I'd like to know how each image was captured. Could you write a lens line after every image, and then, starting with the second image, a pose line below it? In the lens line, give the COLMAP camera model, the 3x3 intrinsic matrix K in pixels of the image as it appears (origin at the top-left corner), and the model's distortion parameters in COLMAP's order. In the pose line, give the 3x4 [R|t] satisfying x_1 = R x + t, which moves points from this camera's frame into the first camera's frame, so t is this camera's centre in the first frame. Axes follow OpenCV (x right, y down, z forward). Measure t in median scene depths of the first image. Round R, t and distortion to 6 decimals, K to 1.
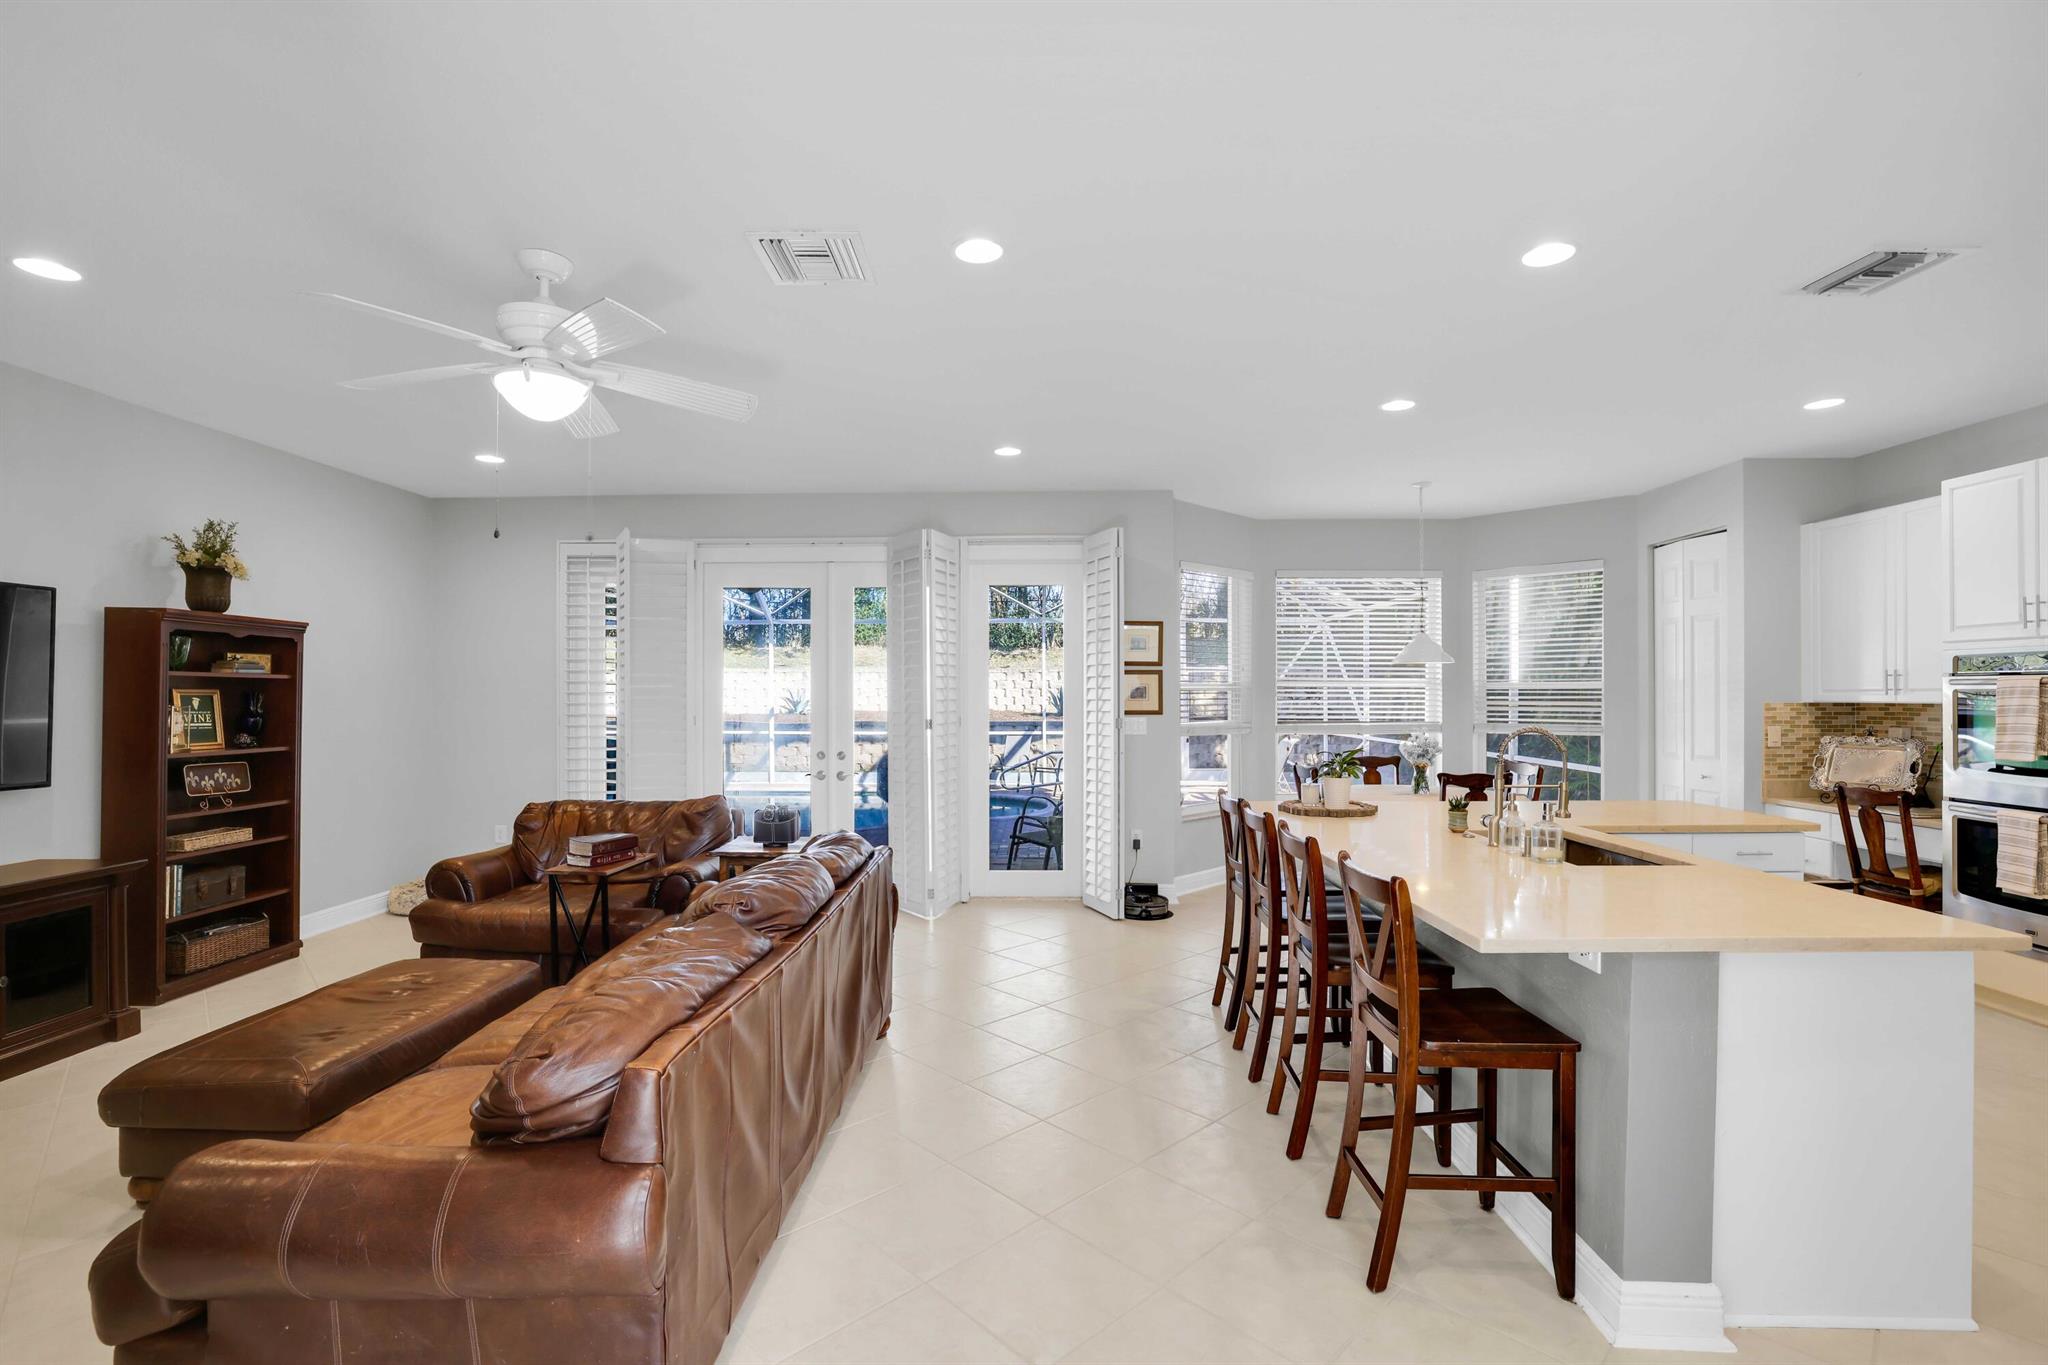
lens RADIAL K [[895.3, 0, 1031.7], [0, 895.3, 686.5], [0, 0, 1]] dist [-0.023965, 0.000537]
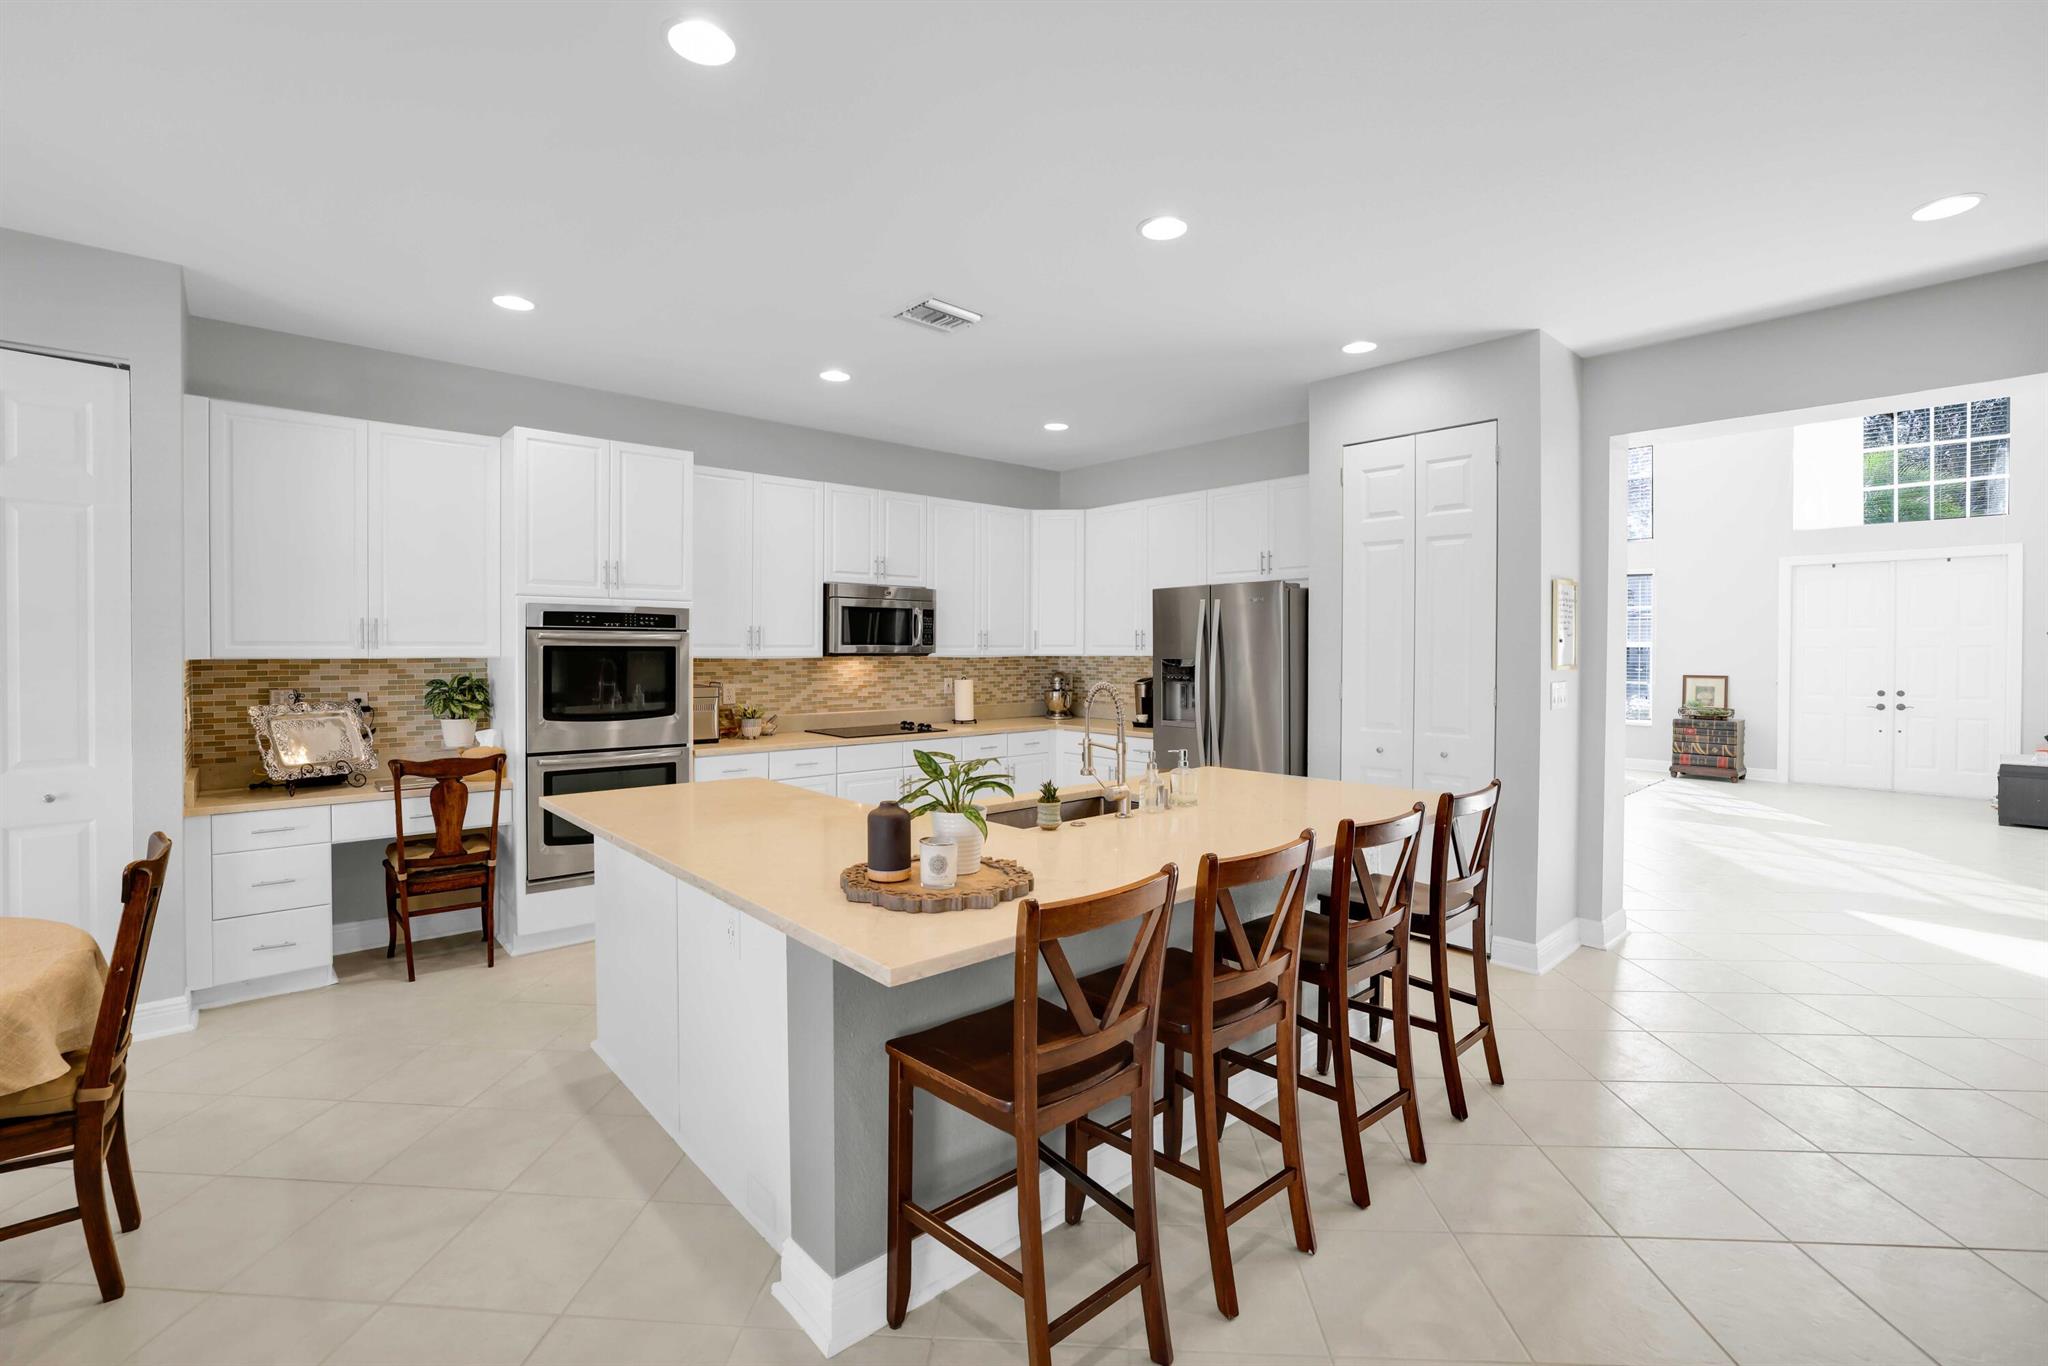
lens RADIAL K [[897.4, 0, 1035.1], [0, 897.4, 659.3], [0, 0, 1]] dist [-0.043069, 0.018413]
pose [[-0.676503, -0.008234, 0.736393, -0.055917], [-0.006874, 0.999965, 0.004866, 0.010629], [-0.736407, -0.001770, -0.676536, 1.074519]]
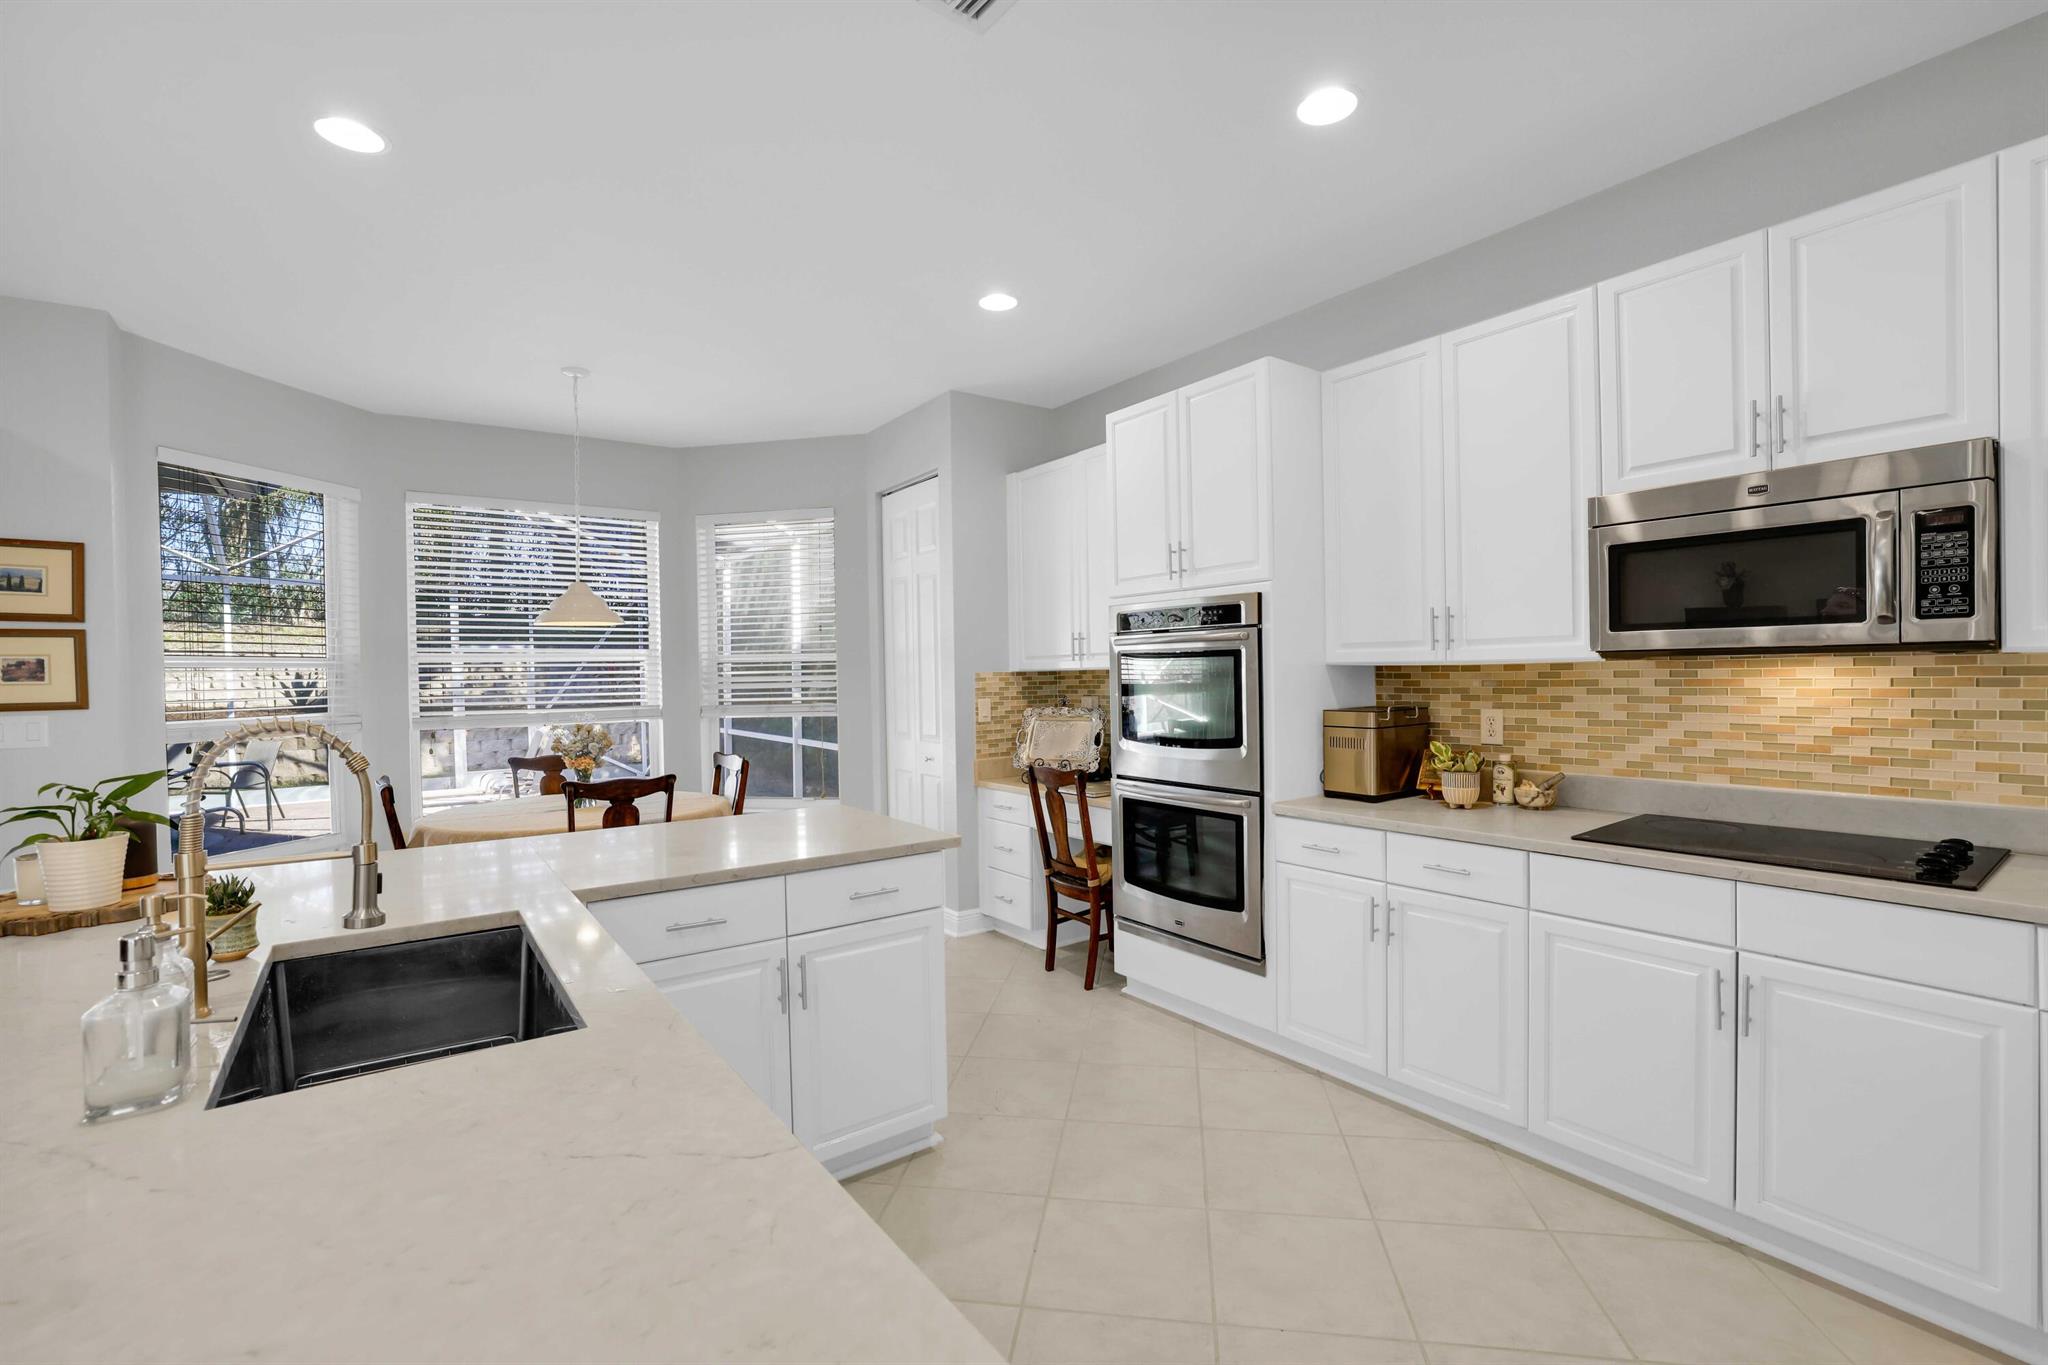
lens RADIAL K [[871.9, 0, 1030.2], [0, 871.9, 687.2], [0, 0, 1]] dist [-0.042328, 0.013674]
pose [[0.803893, -0.021911, 0.594370, 0.395722], [0.011613, 0.999709, 0.021146, 0.016941], [-0.594660, -0.010097, 0.803914, 0.293813]]
